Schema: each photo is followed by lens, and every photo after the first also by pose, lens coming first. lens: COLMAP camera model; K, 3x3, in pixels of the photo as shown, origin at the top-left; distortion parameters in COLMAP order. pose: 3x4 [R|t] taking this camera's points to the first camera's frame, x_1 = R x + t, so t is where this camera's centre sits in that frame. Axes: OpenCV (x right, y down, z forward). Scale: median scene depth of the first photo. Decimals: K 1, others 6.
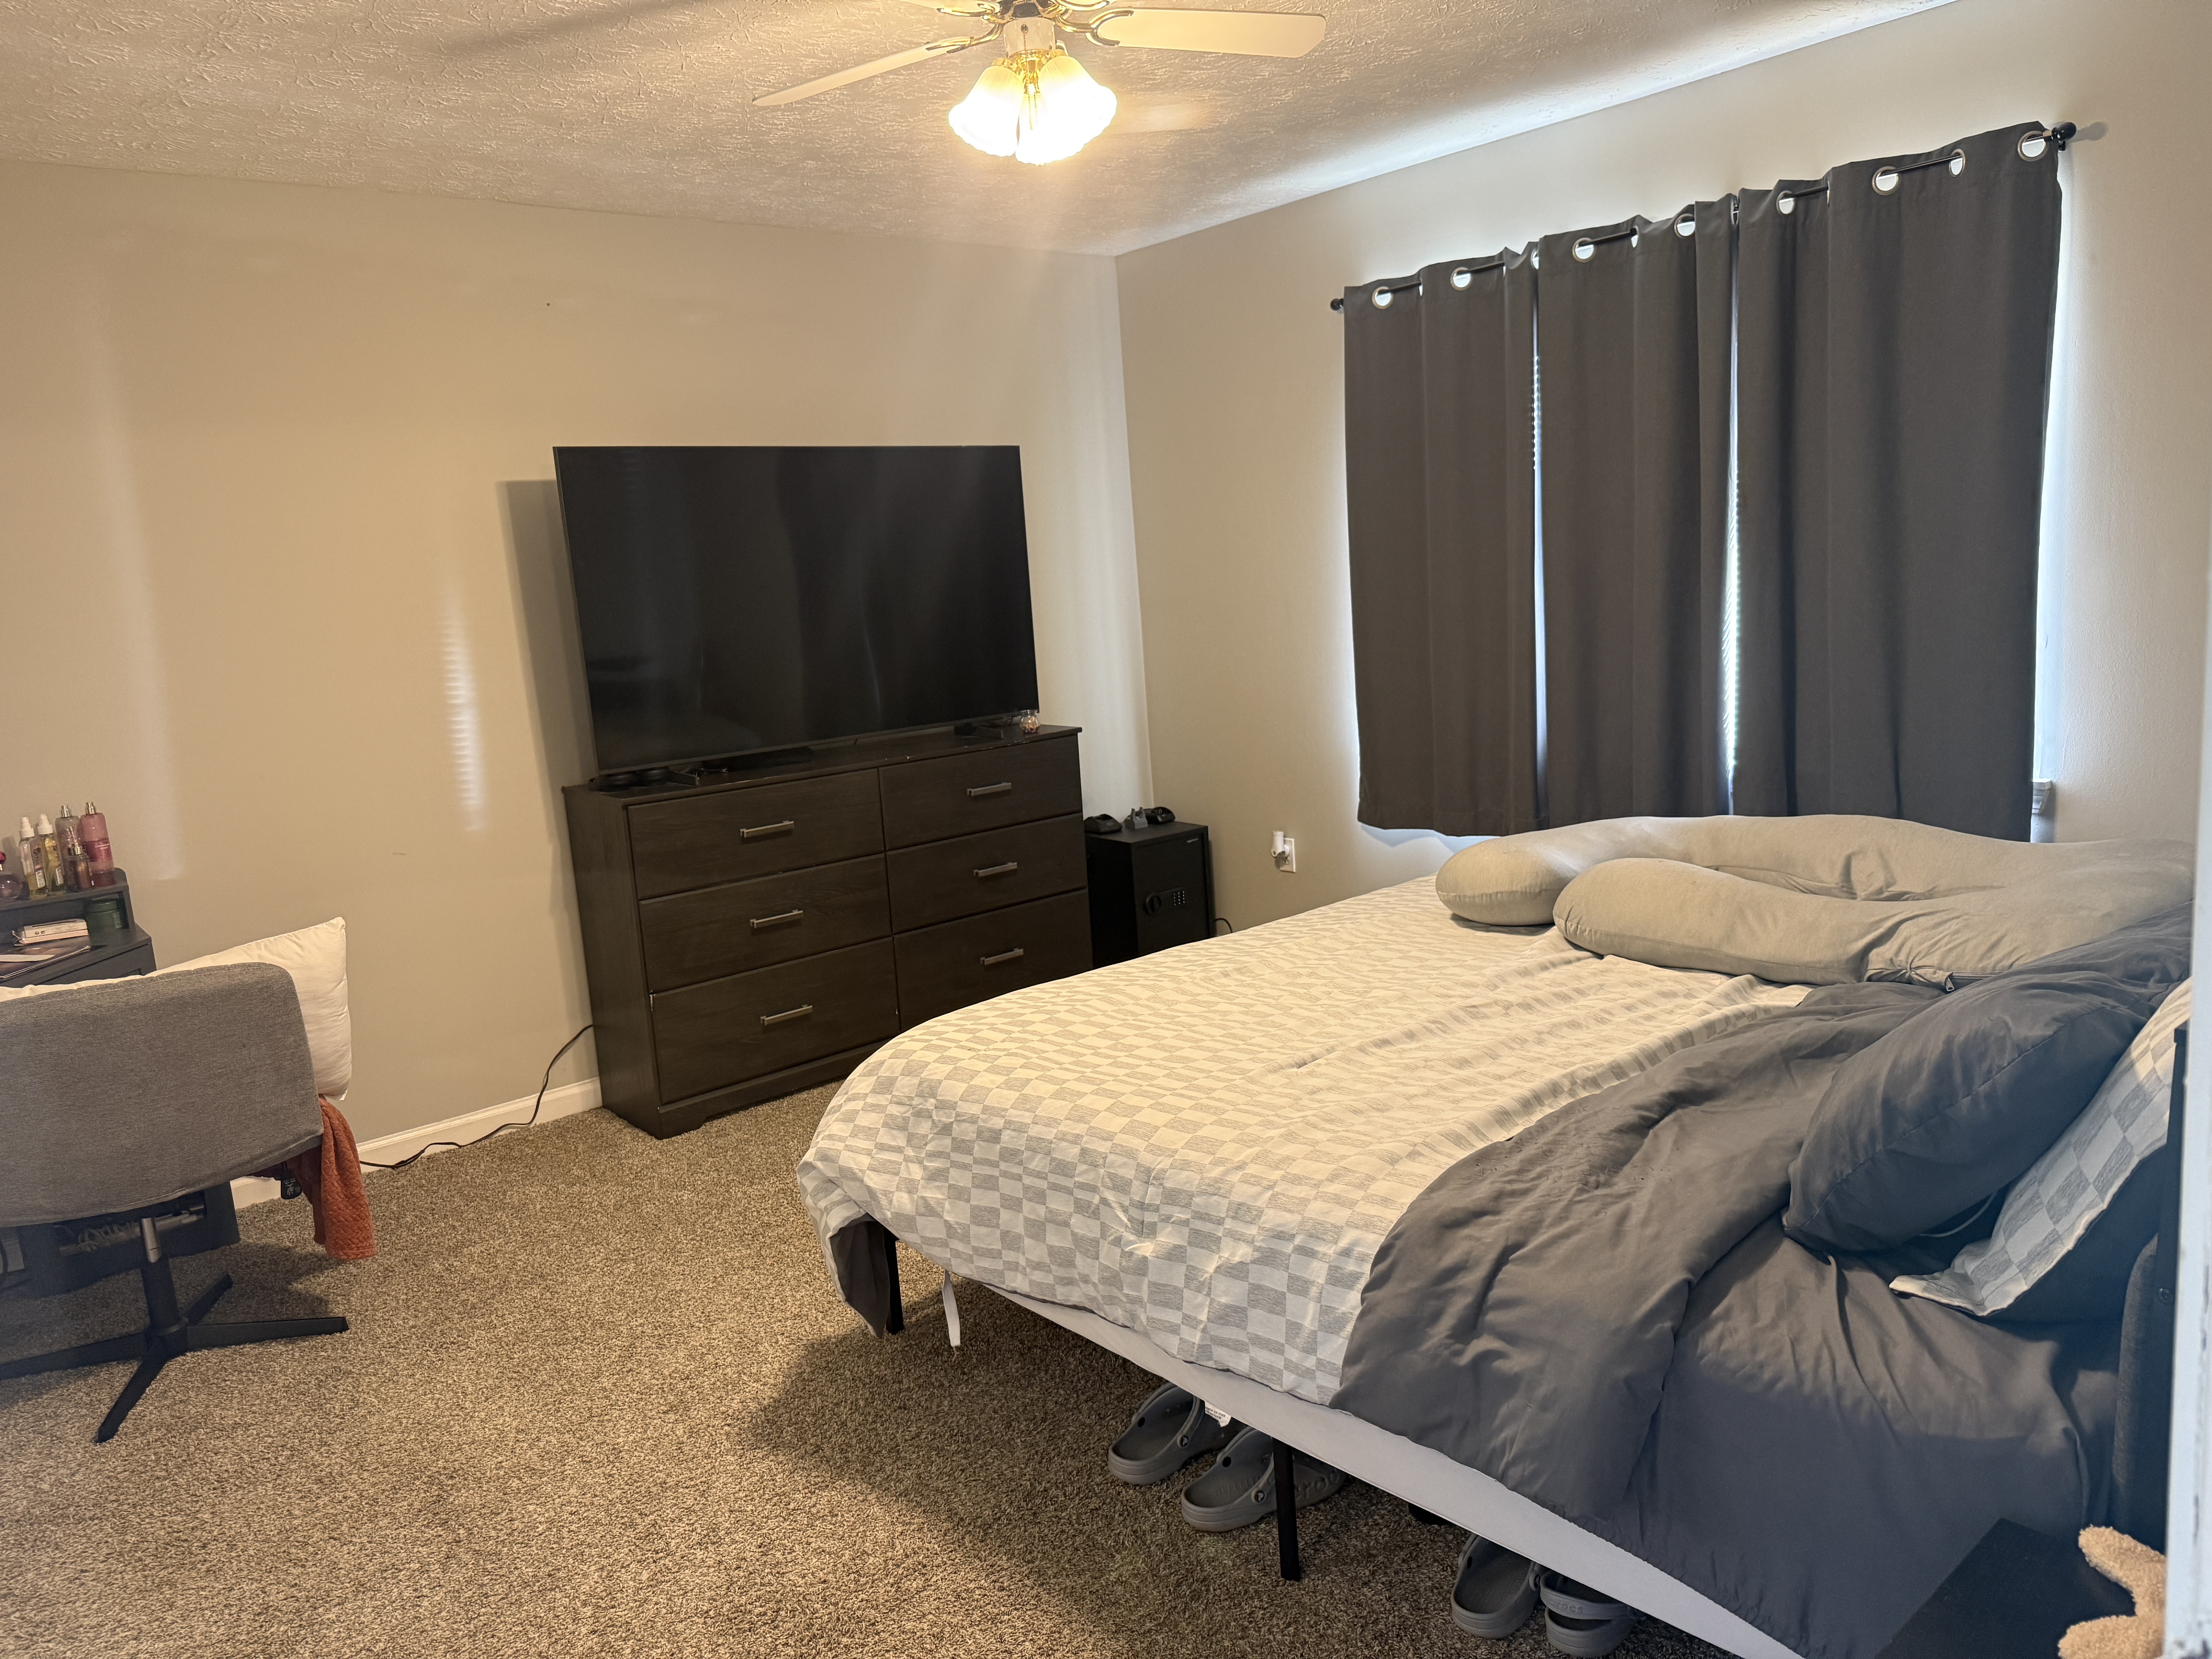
lens RADIAL K [[1564.8, 0, 1117.6], [0, 1564.8, 829.1], [0, 0, 1]] dist [0.063661, -0.086016]
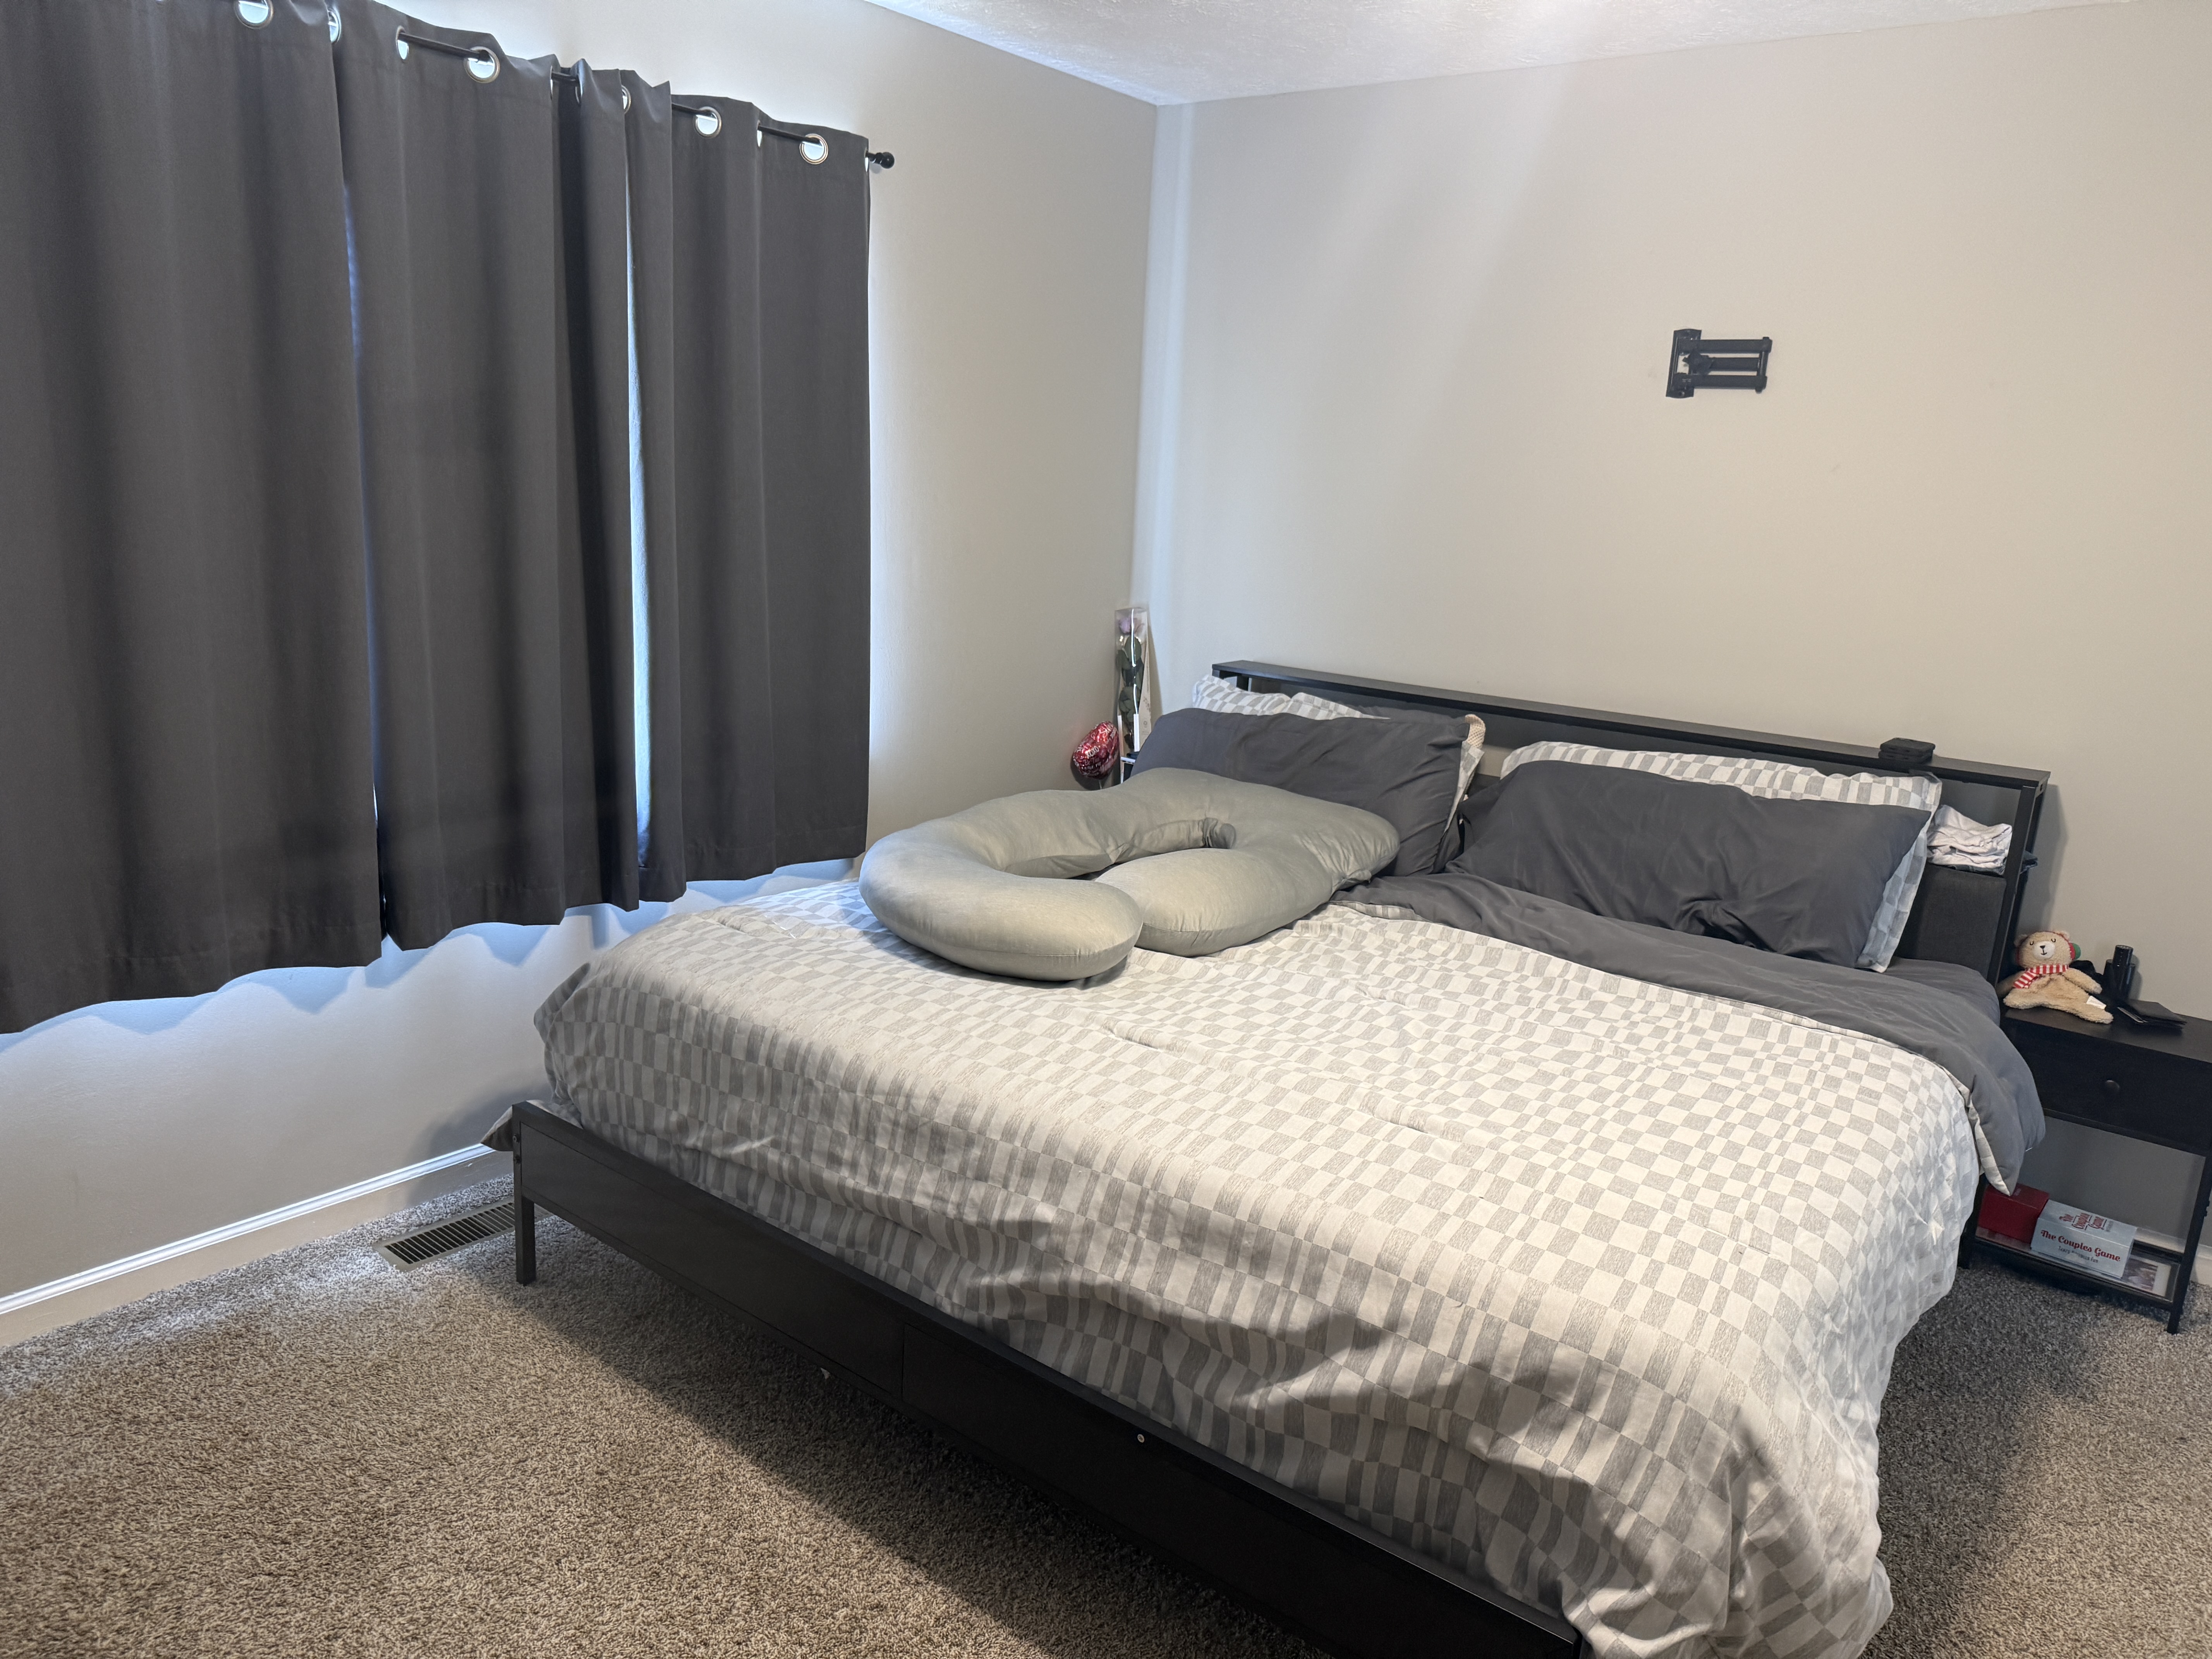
lens RADIAL K [[1528.7, 0, 1137.8], [0, 1528.7, 829.7], [0, 0, 1]] dist [0.139435, -0.221675]
pose [[-0.220321, -0.158637, 0.962441, -0.732198], [0.119219, 0.974910, 0.187984, -0.225995], [-0.968114, 0.156158, -0.195881, 1.475517]]
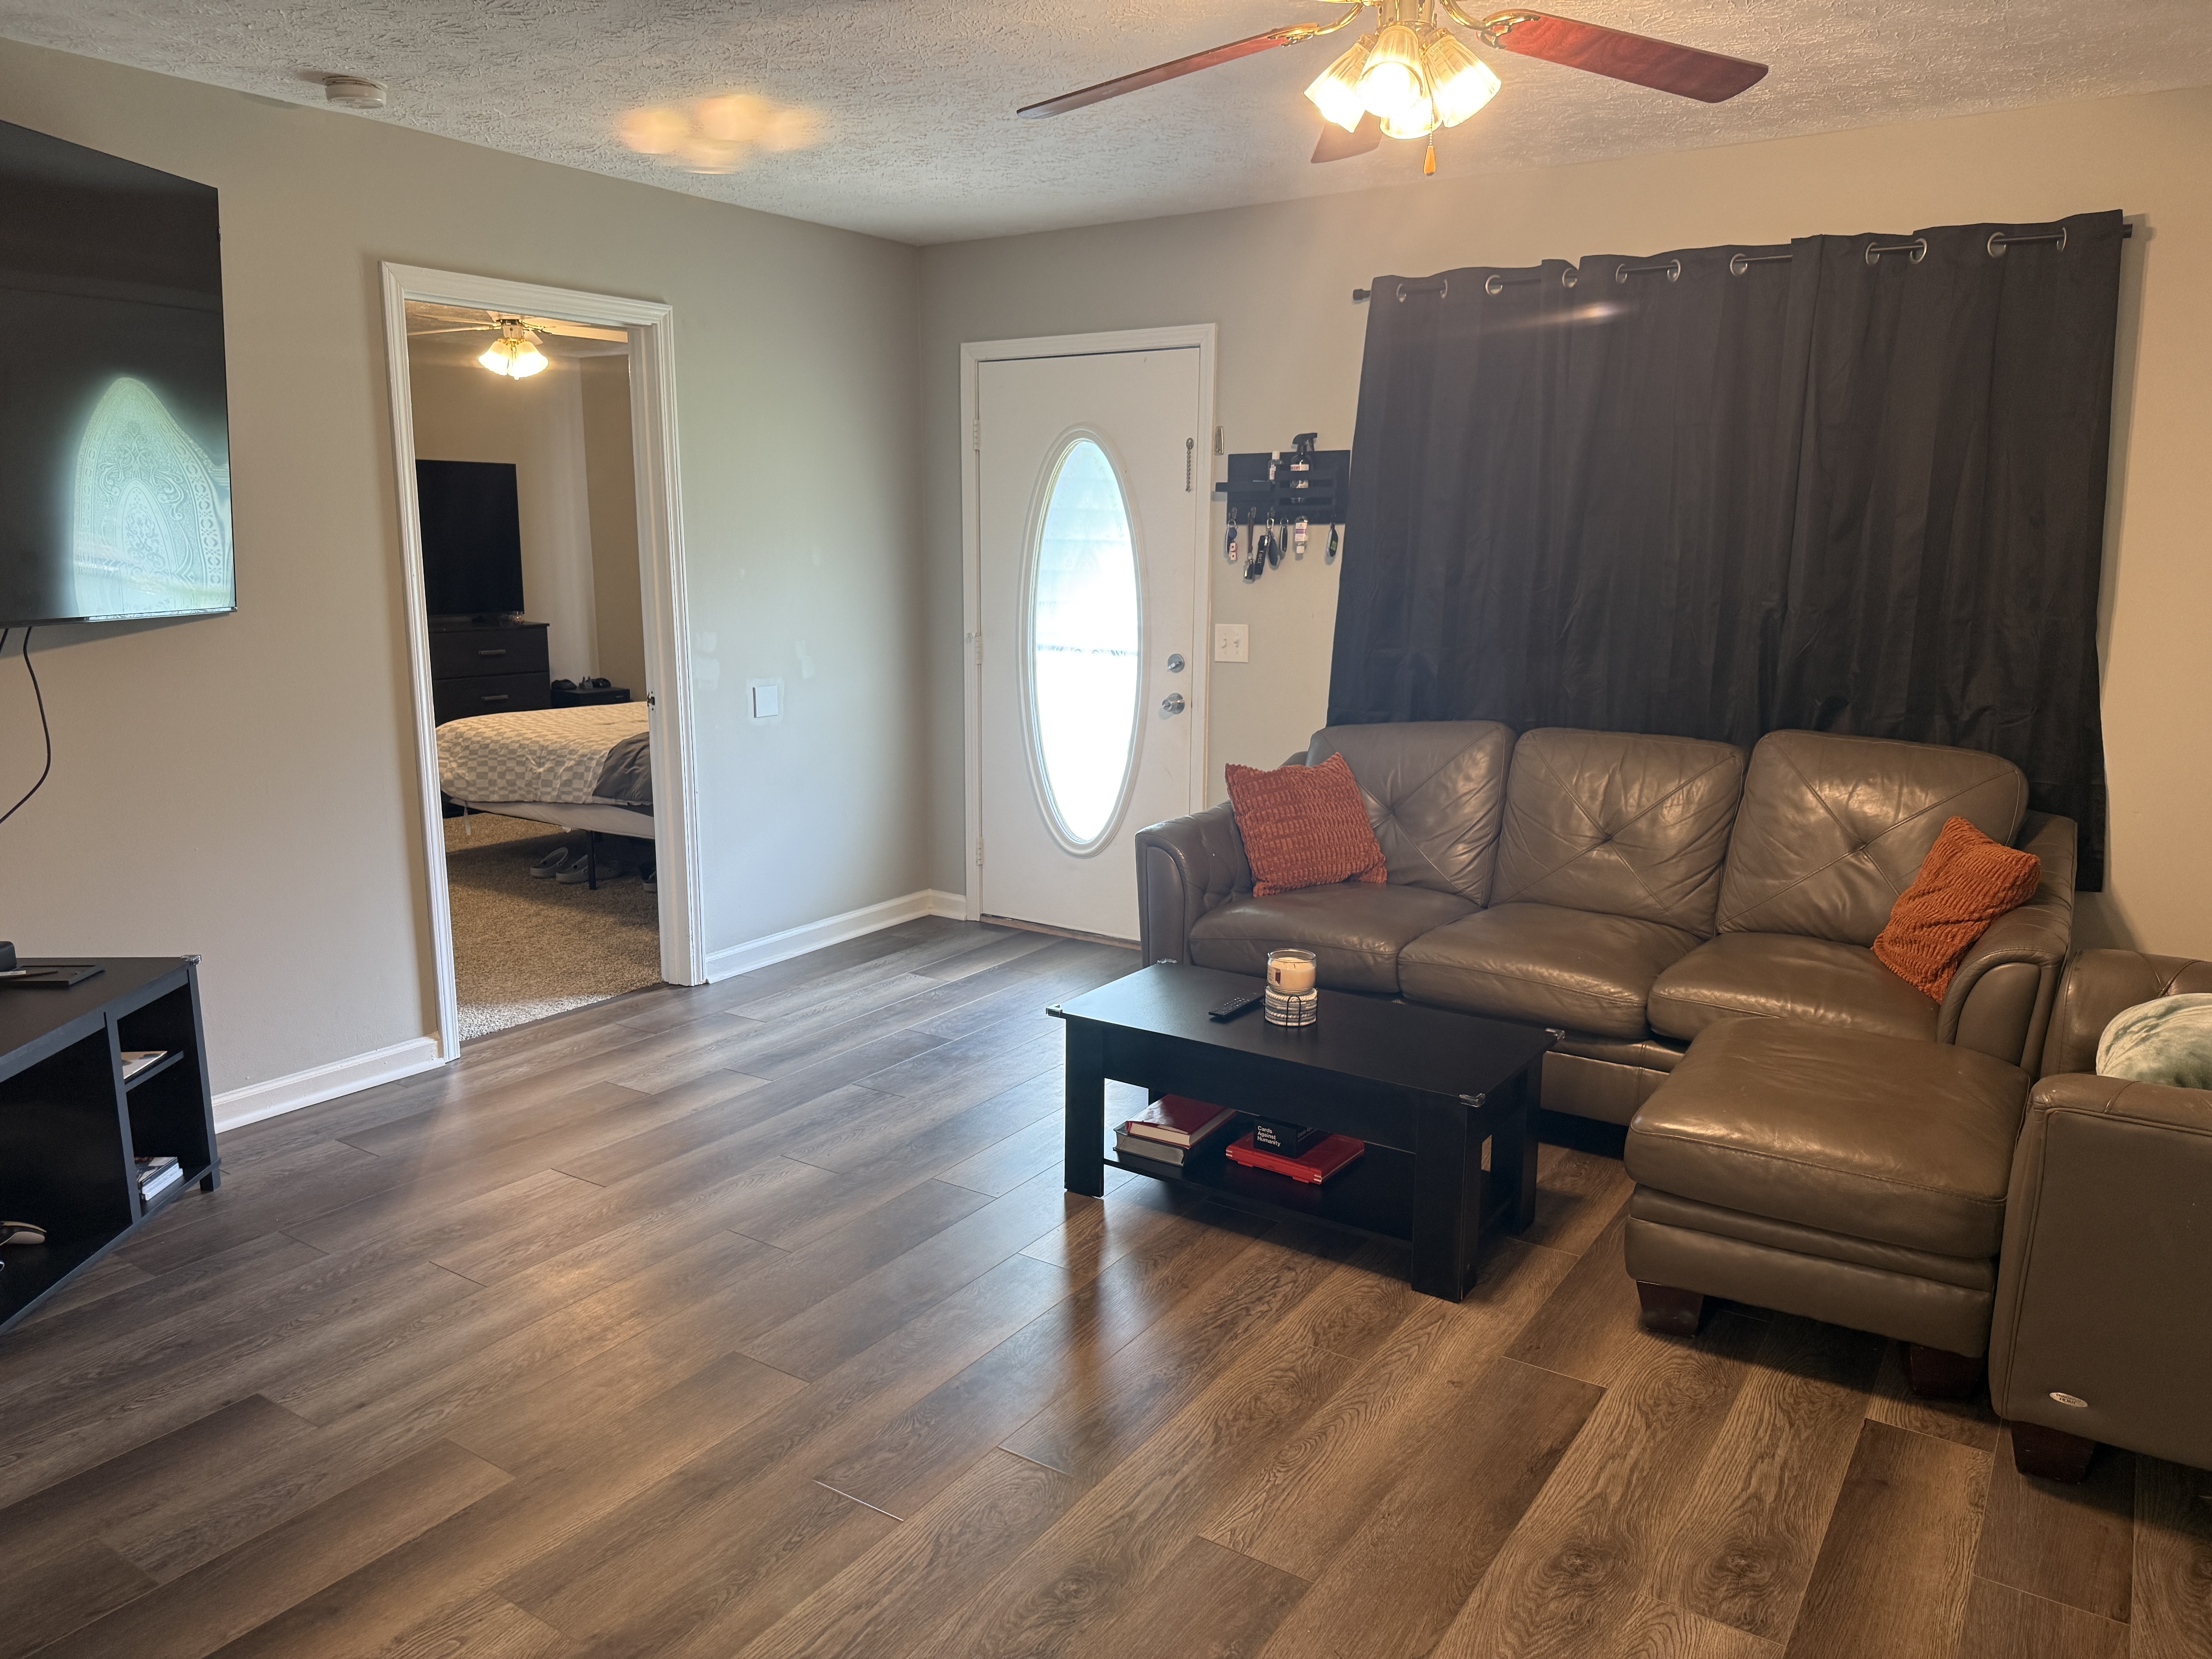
lens RADIAL K [[1564.8, 0, 1117.6], [0, 1564.8, 829.1], [0, 0, 1]] dist [0.063661, -0.086016]
pose [[0.958089, 0.026259, 0.285265, 0.188417], [-0.029519, 0.999539, 0.007135, 0.284100], [-0.284947, -0.015257, 0.958422, -1.885472]]
